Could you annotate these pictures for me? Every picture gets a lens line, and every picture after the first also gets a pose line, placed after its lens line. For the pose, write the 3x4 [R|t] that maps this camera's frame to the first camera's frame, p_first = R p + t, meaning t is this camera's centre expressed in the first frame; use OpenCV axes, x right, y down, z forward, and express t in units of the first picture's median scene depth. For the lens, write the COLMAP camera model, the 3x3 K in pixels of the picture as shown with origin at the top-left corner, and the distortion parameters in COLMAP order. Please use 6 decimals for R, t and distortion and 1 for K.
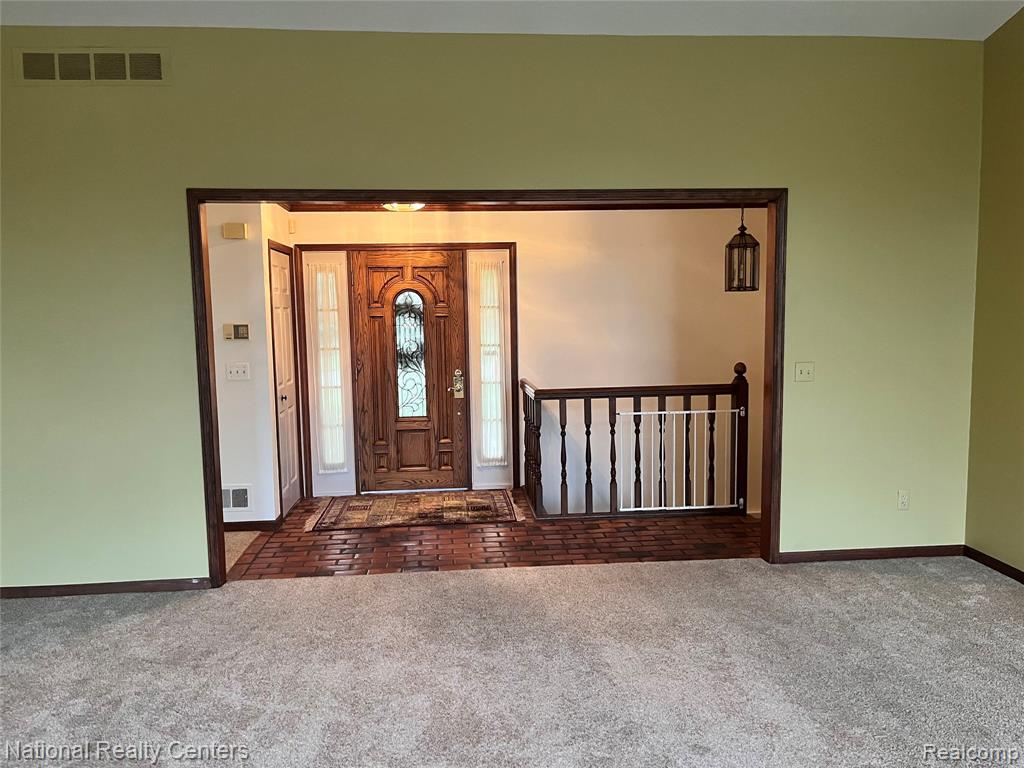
lens RADIAL K [[765.7, 0, 513.2], [0, 765.7, 390.7], [0, 0, 1]] dist [0.007805, -0.013031]
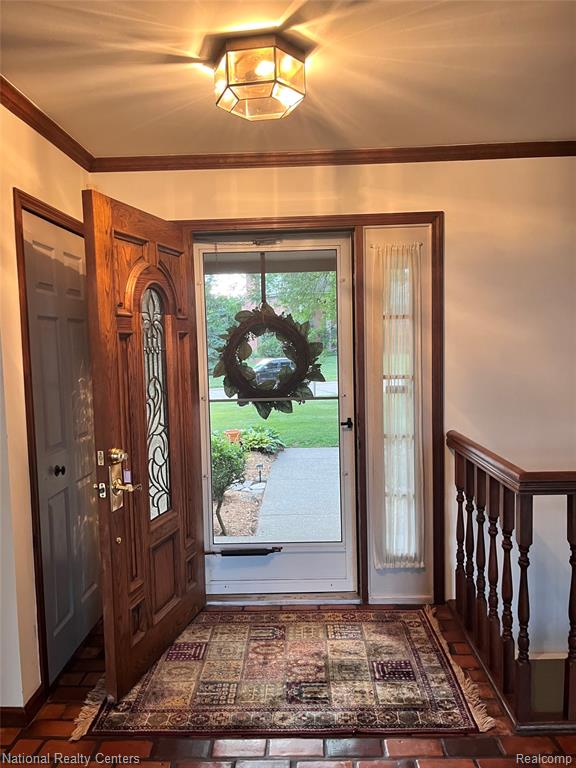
lens RADIAL K [[574.3, 0, 284.4], [0, 574.3, 388.9], [0, 0, 1]] dist [0.007805, -0.013031]
pose [[0.992933, 0.003222, -0.118630, -0.070931], [-0.004959, 0.999885, -0.014349, -0.045255], [0.118570, 0.014835, 0.992835, 0.545551]]
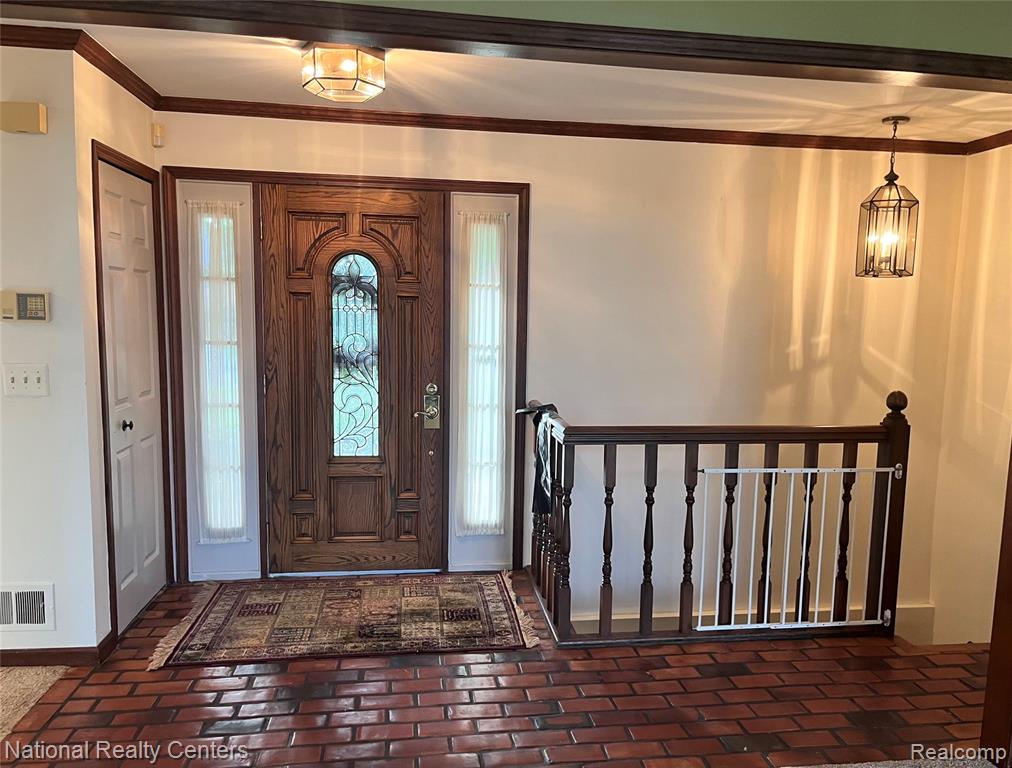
lens RADIAL K [[816.0, 0, 546.8], [0, 816.0, 410.3], [0, 0, 1]] dist [0.007812, 0.016359]
pose [[0.996360, 0.030536, 0.079589, -0.031601], [-0.032469, 0.999206, 0.023098, -0.025019], [-0.078820, -0.025599, 0.996560, 0.337827]]
